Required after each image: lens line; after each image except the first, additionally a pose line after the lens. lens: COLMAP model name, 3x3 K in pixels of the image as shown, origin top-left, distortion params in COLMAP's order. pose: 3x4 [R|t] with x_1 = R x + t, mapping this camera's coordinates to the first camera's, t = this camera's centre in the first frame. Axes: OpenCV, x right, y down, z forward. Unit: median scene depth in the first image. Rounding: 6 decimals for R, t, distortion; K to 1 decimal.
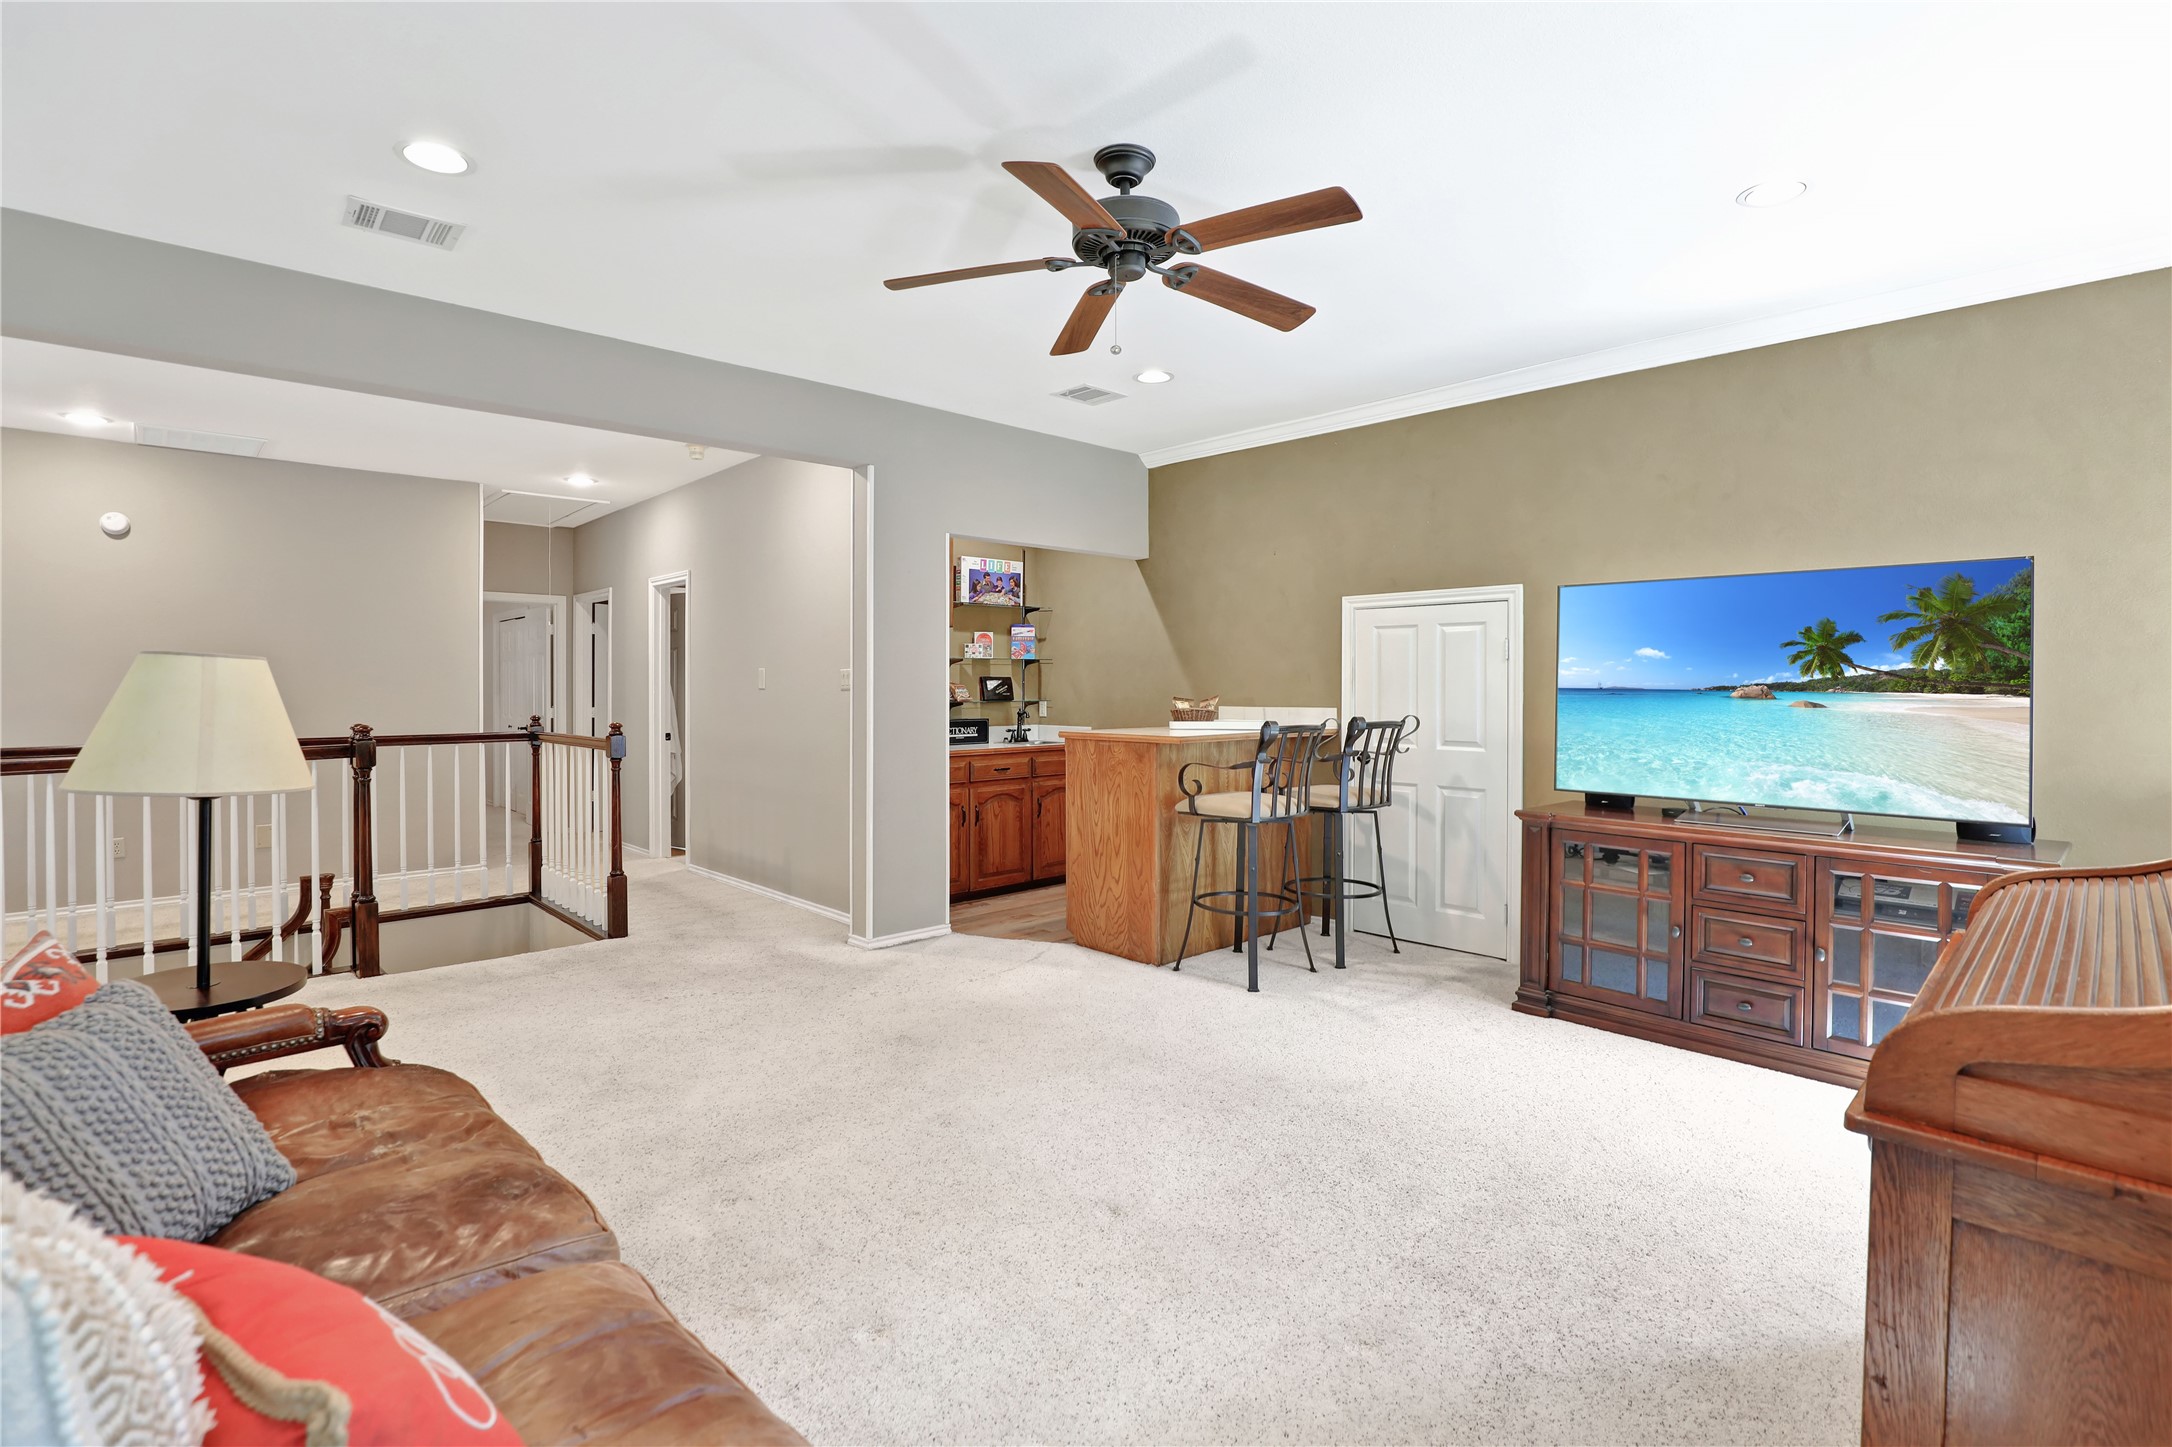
lens RADIAL K [[1012.5, 0, 1110.8], [0, 1012.5, 689.4], [0, 0, 1]] dist [-0.029731, 0.005218]
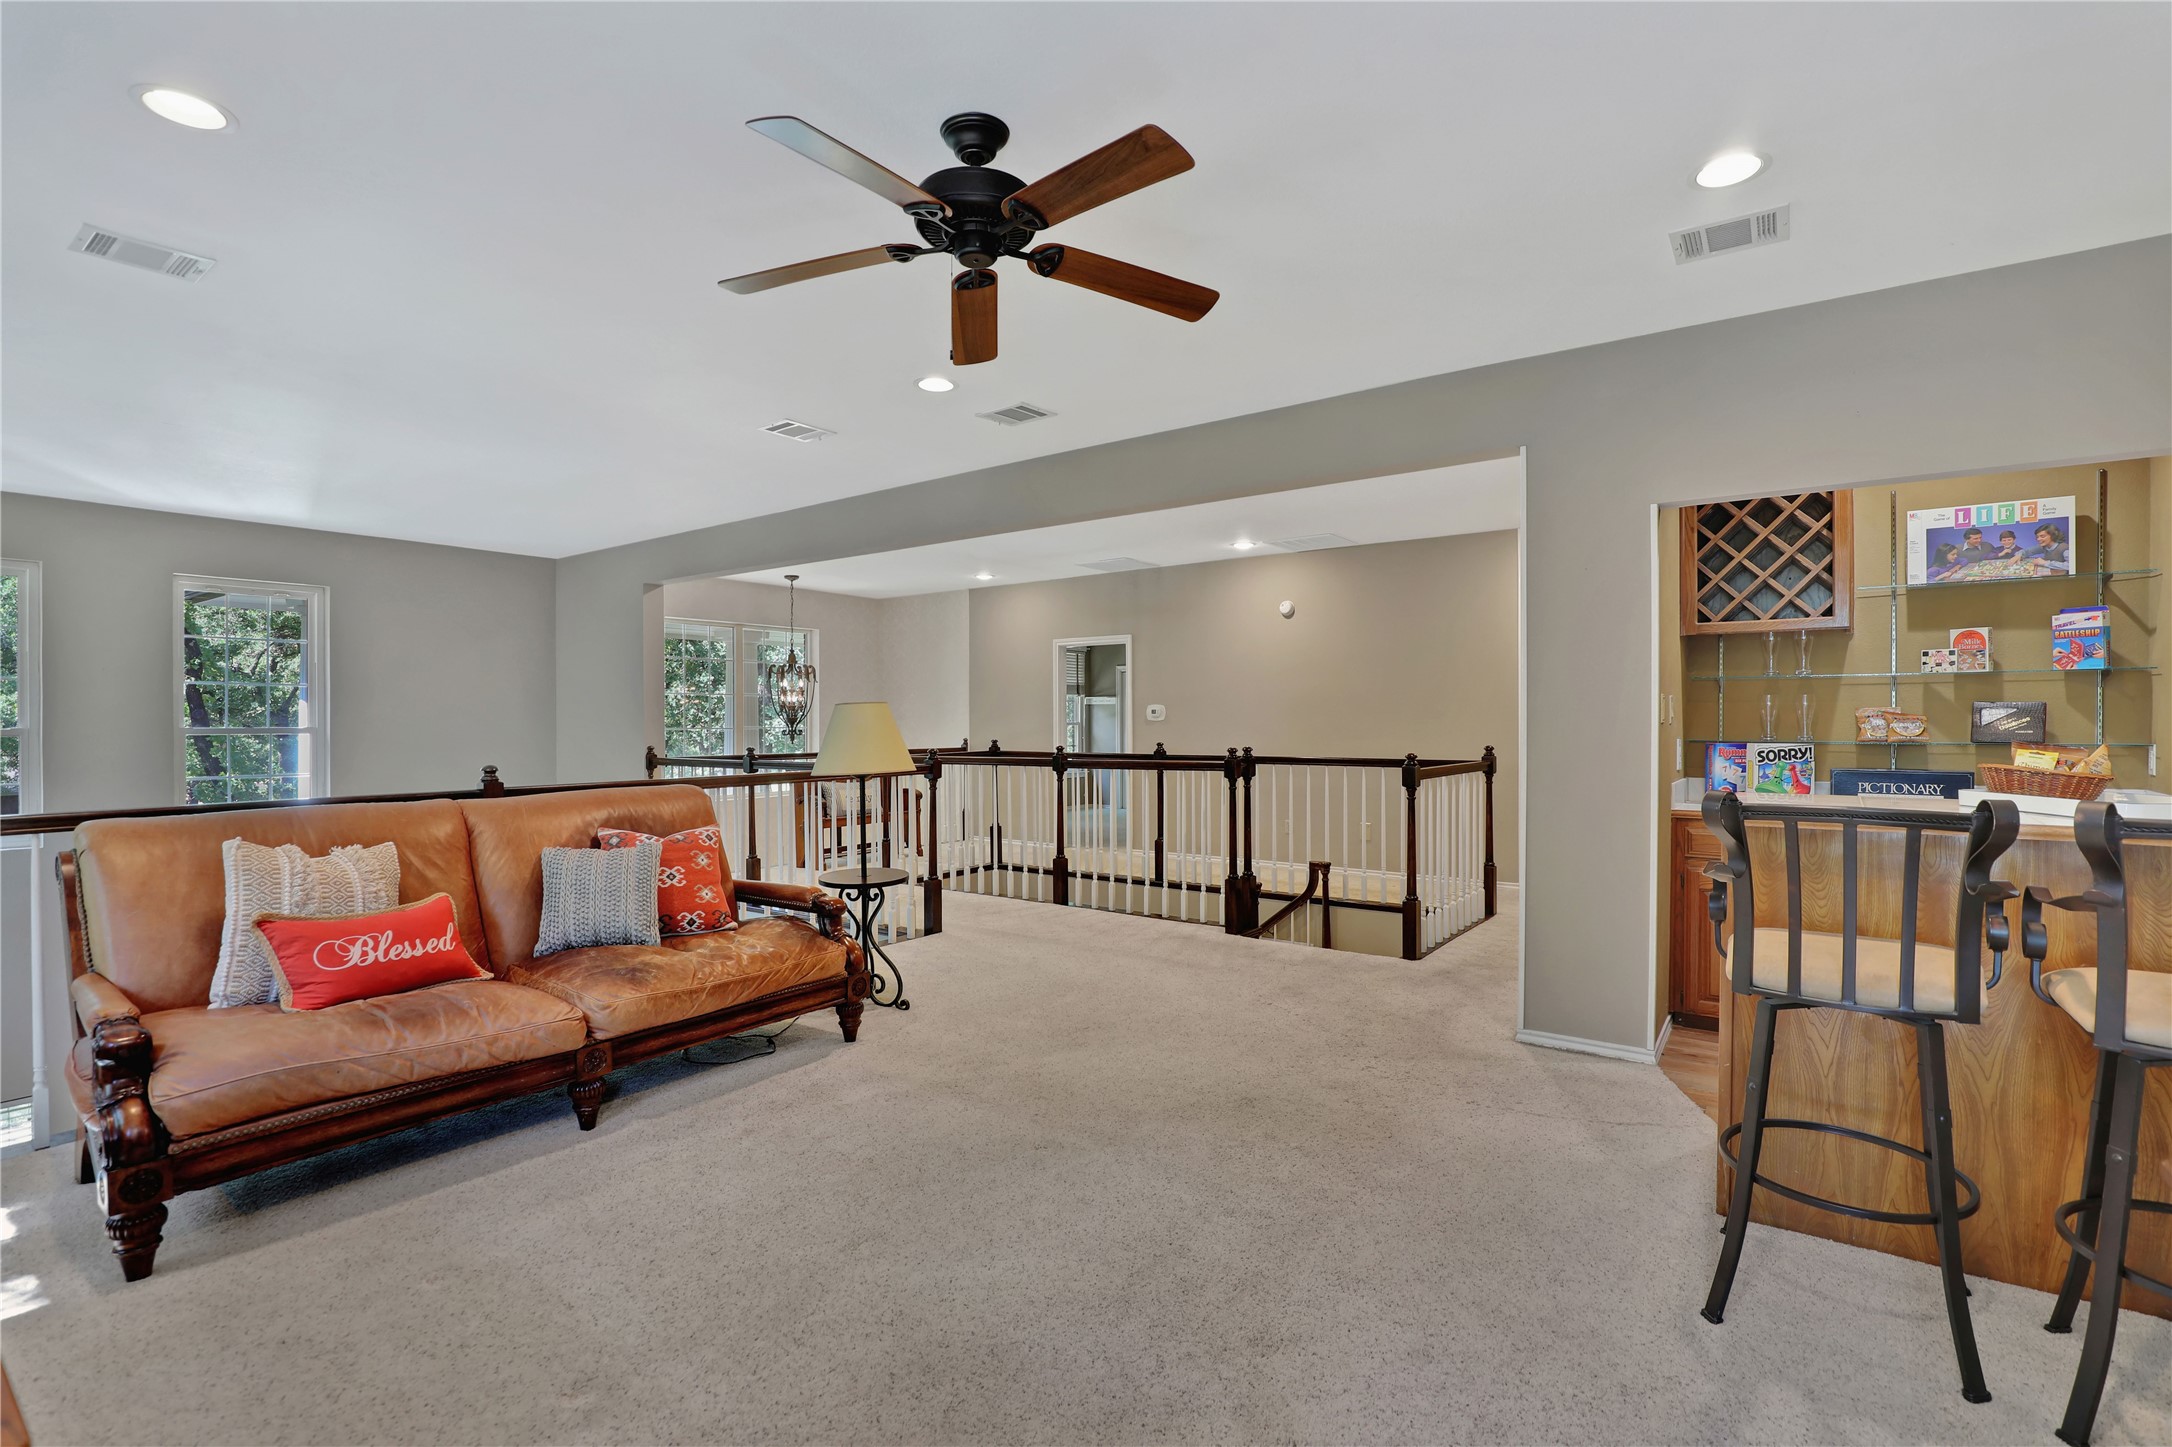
lens RADIAL K [[1012.5, 0, 1090.5], [0, 1012.5, 723.0], [0, 0, 1]] dist [-0.029731, 0.005218]
pose [[0.156391, 0.005960, -0.987677, 0.553979], [-0.002560, 0.999981, 0.005629, -0.003513], [0.987692, 0.001648, 0.156403, 0.579243]]
